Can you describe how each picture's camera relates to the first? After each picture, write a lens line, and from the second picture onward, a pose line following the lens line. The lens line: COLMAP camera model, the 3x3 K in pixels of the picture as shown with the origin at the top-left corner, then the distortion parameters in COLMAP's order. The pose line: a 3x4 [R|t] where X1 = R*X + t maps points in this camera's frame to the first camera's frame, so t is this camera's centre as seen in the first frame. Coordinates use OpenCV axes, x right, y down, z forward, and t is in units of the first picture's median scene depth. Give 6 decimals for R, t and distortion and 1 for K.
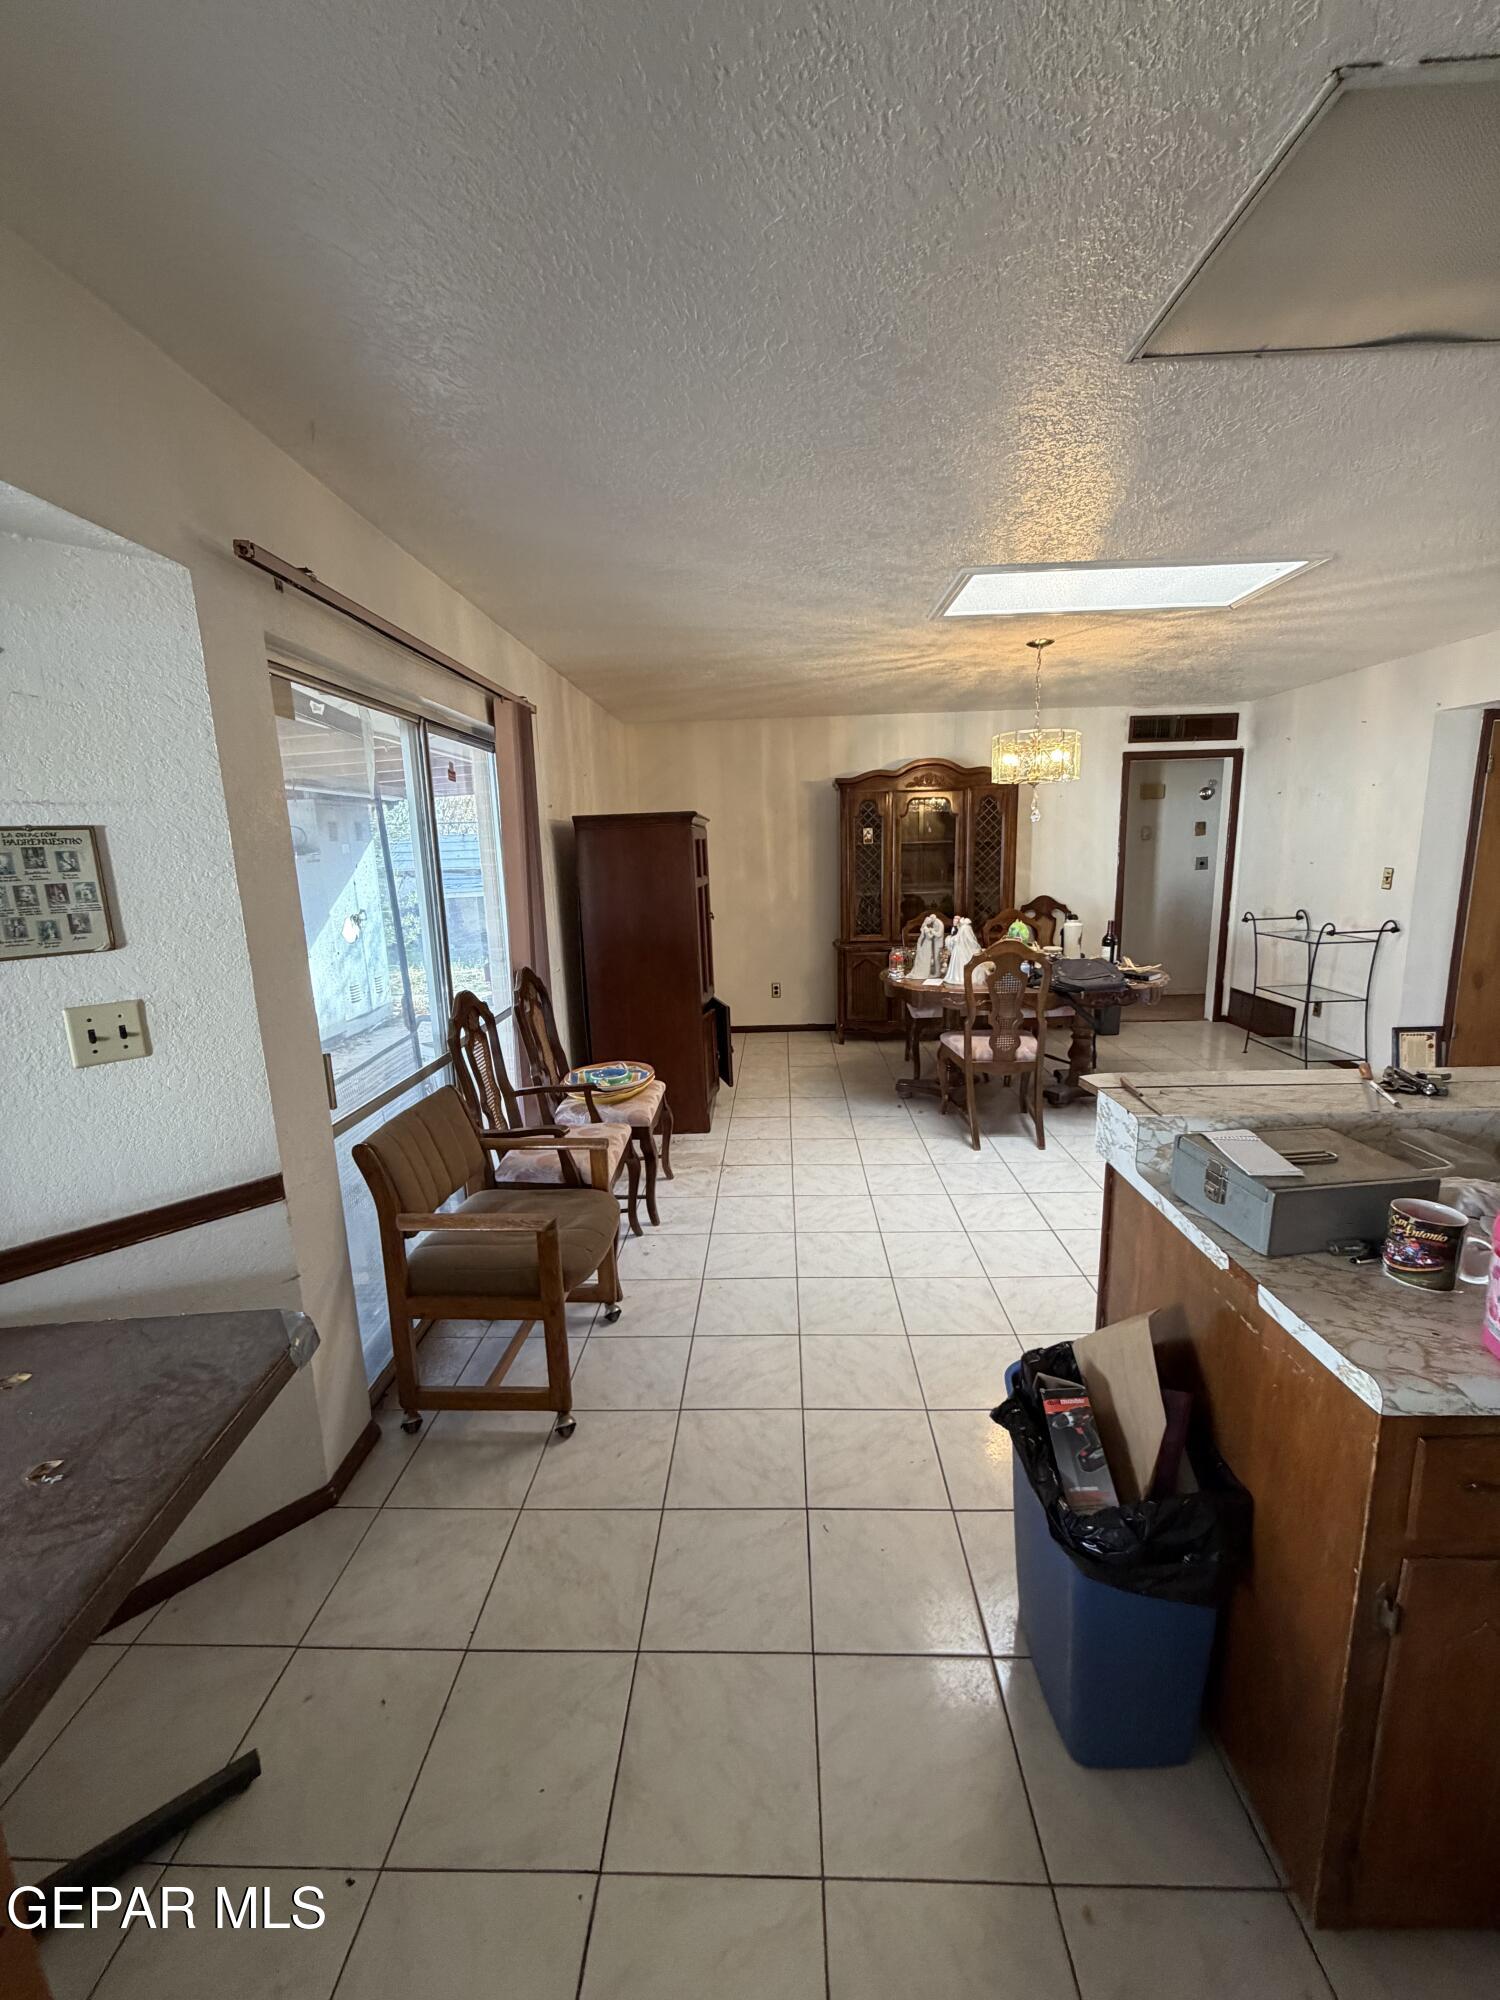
lens RADIAL K [[798.4, 0, 752.0], [0, 798.4, 993.4], [0, 0, 1]] dist [-0.000287, 0.000367]
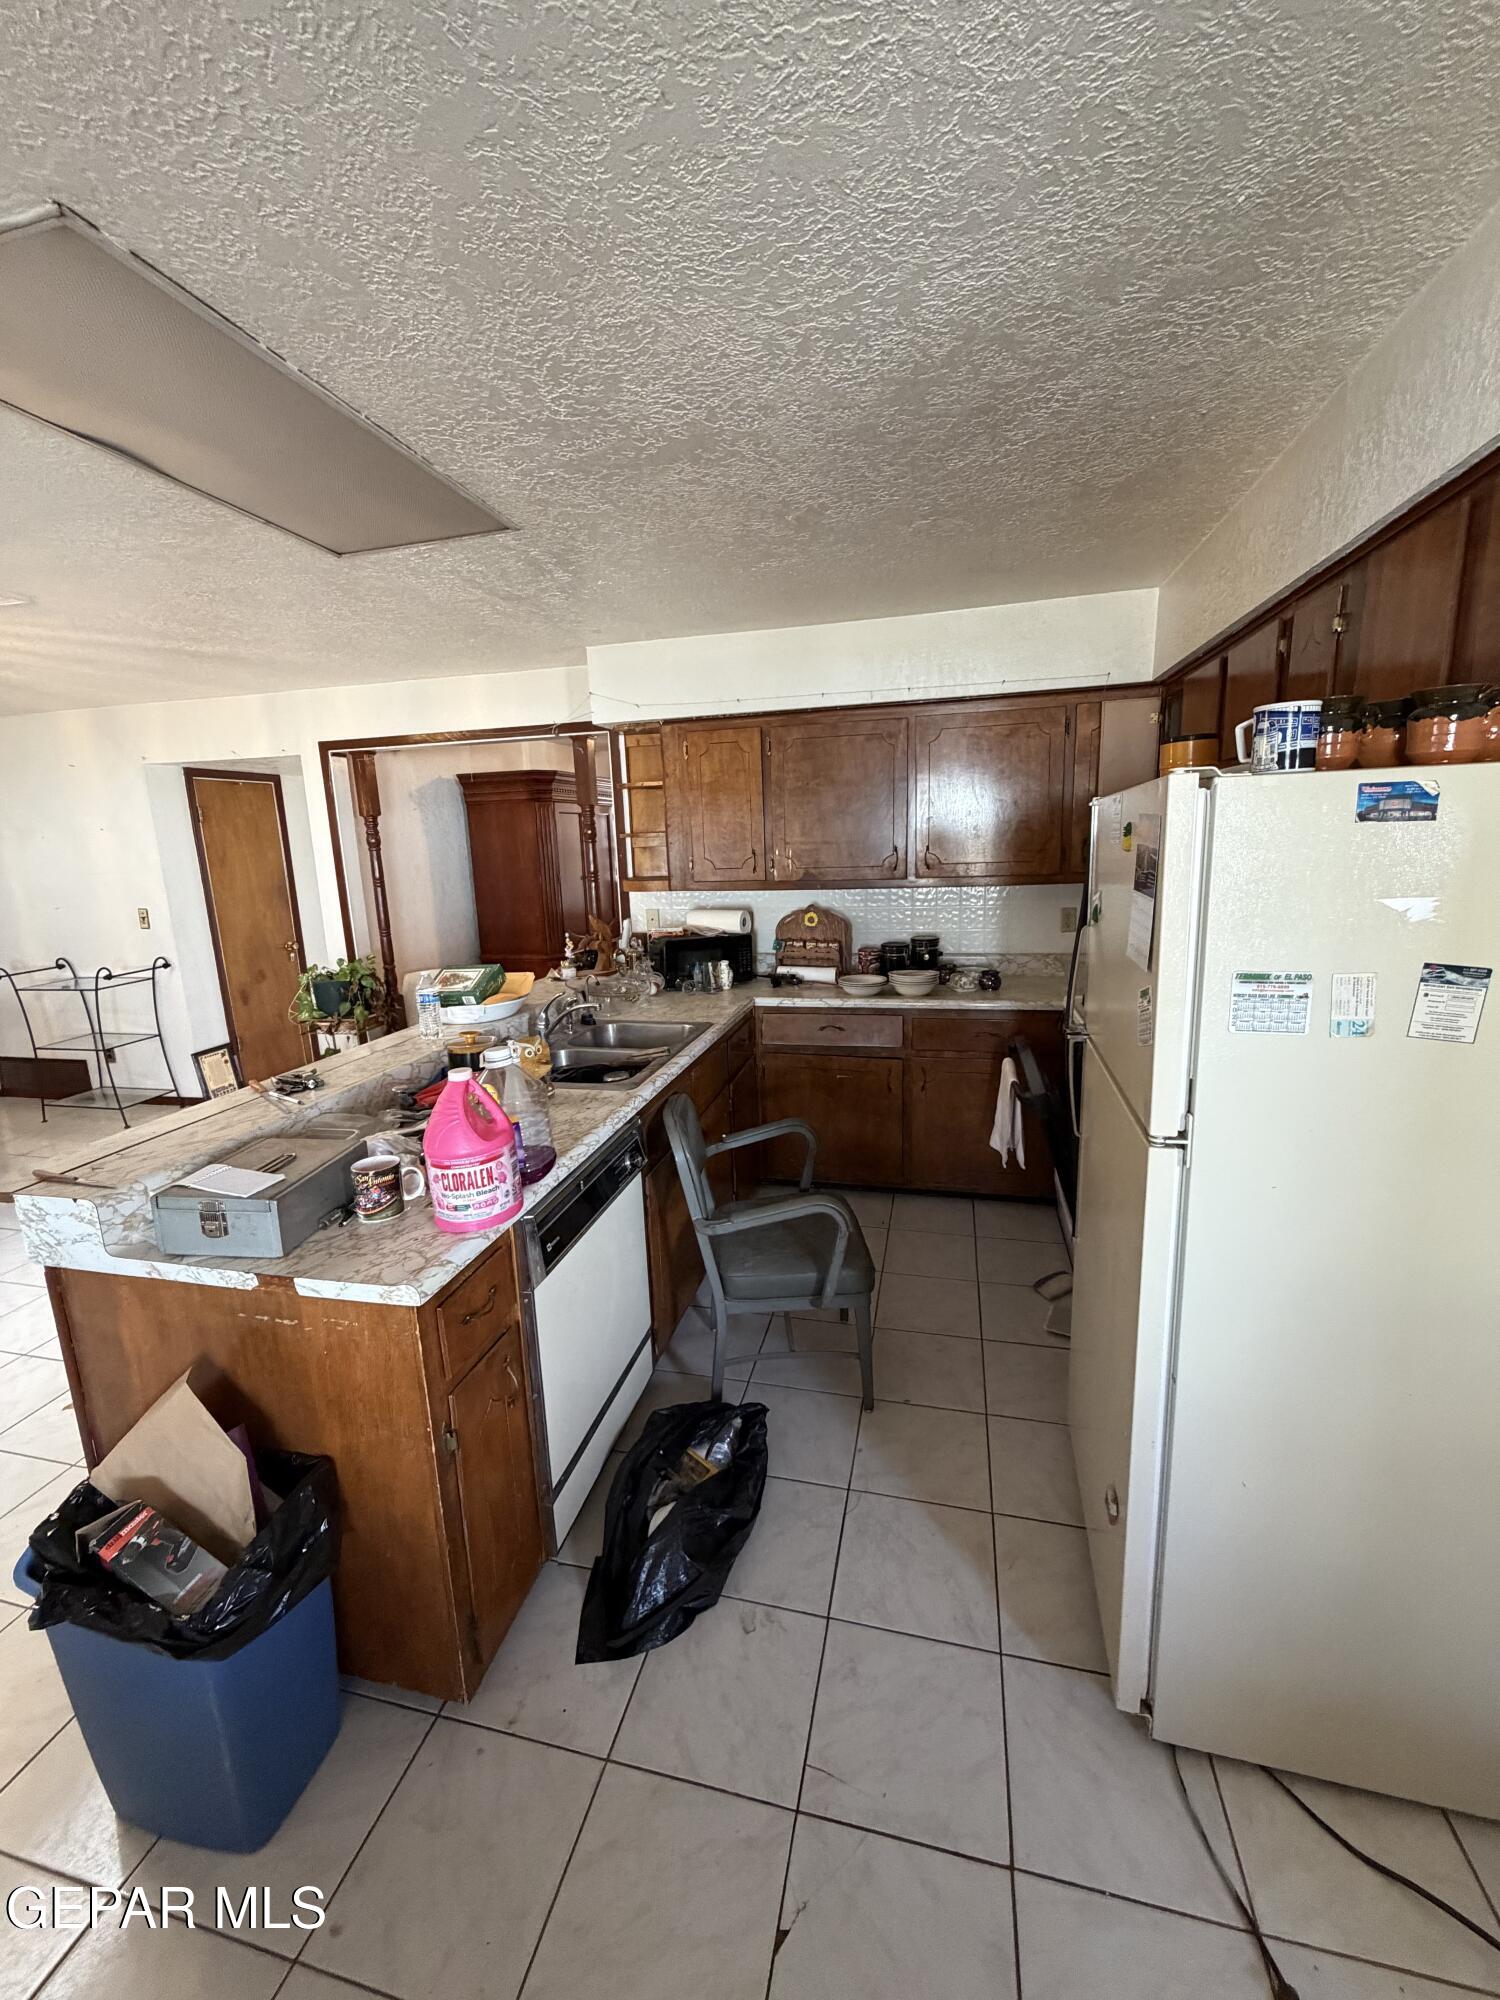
lens RADIAL K [[798.4, 0, 752.0], [0, 798.4, 993.4], [0, 0, 1]] dist [-0.000287, 0.000367]
pose [[0.212050, -0.167968, 0.962716, -0.217323], [0.212514, 0.969470, 0.122337, -0.027978], [-0.953872, 0.178649, 0.241272, 0.016539]]
